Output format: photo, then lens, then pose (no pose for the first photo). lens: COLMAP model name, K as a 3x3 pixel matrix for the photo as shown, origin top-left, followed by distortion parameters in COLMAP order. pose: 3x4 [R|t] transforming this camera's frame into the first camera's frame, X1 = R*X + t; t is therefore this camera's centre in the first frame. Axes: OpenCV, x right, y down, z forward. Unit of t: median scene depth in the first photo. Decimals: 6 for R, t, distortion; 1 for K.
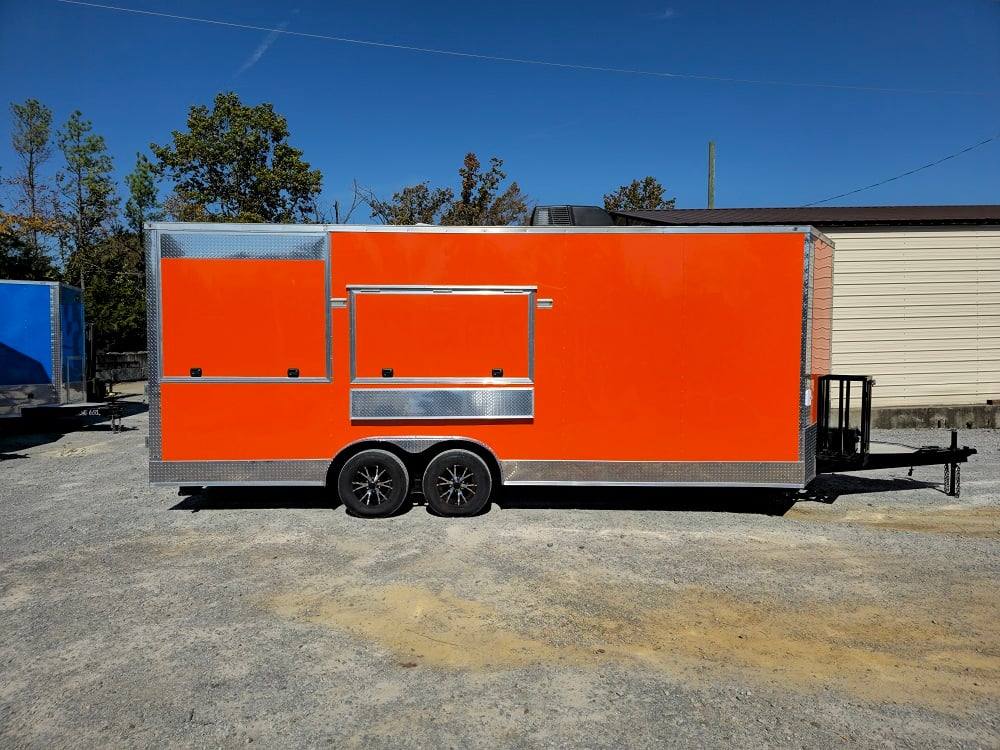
lens RADIAL K [[656.3, 0, 494.1], [0, 656.3, 365.6], [0, 0, 1]] dist [0.055305, -0.038786]
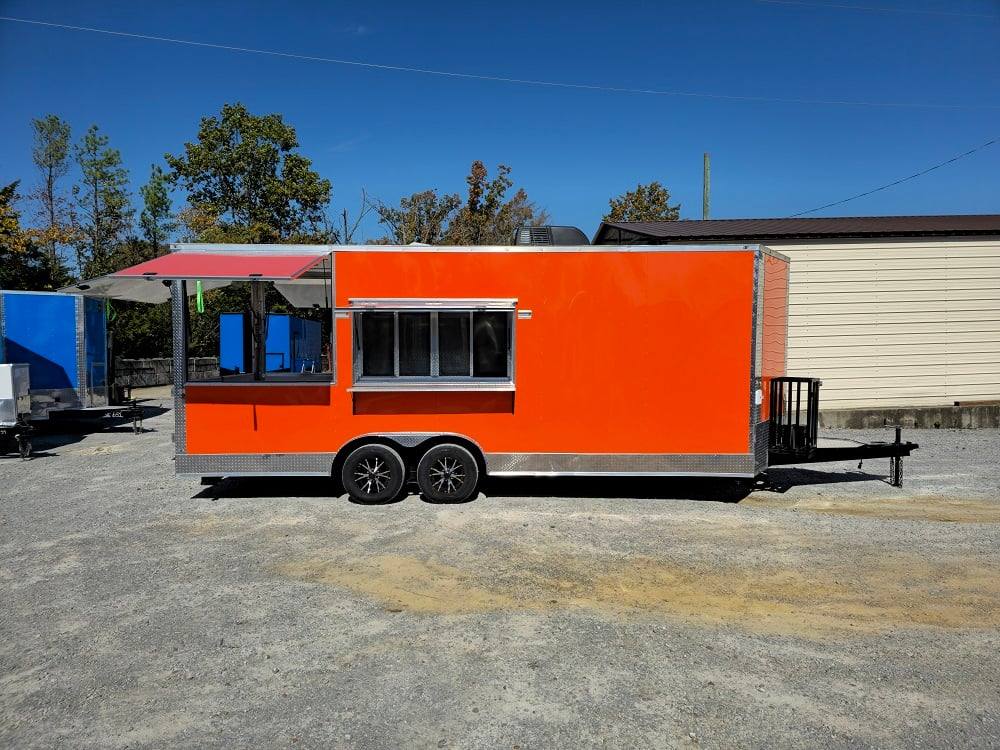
lens RADIAL K [[656.3, 0, 500.4], [0, 656.3, 375.2], [0, 0, 1]] dist [0.055305, -0.038786]
pose [[0.999982, -0.001700, -0.005669, 0.039877], [0.001731, 0.999984, 0.005442, 0.003572], [0.005660, -0.005452, 0.999969, -0.121485]]
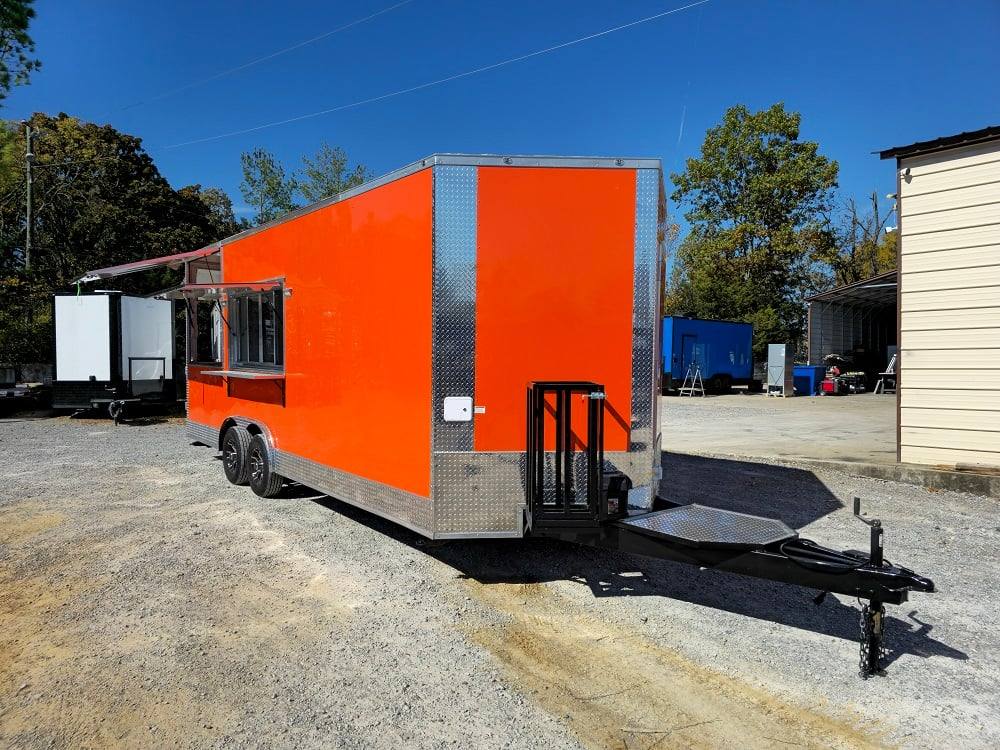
lens RADIAL K [[656.3, 0, 501.1], [0, 656.3, 384.1], [0, 0, 1]] dist [0.055305, -0.038786]
pose [[0.621051, 0.043772, -0.782547, 0.982620], [-0.043702, 0.998820, 0.021186, 0.005908], [0.782551, 0.021041, 0.622231, 0.595678]]
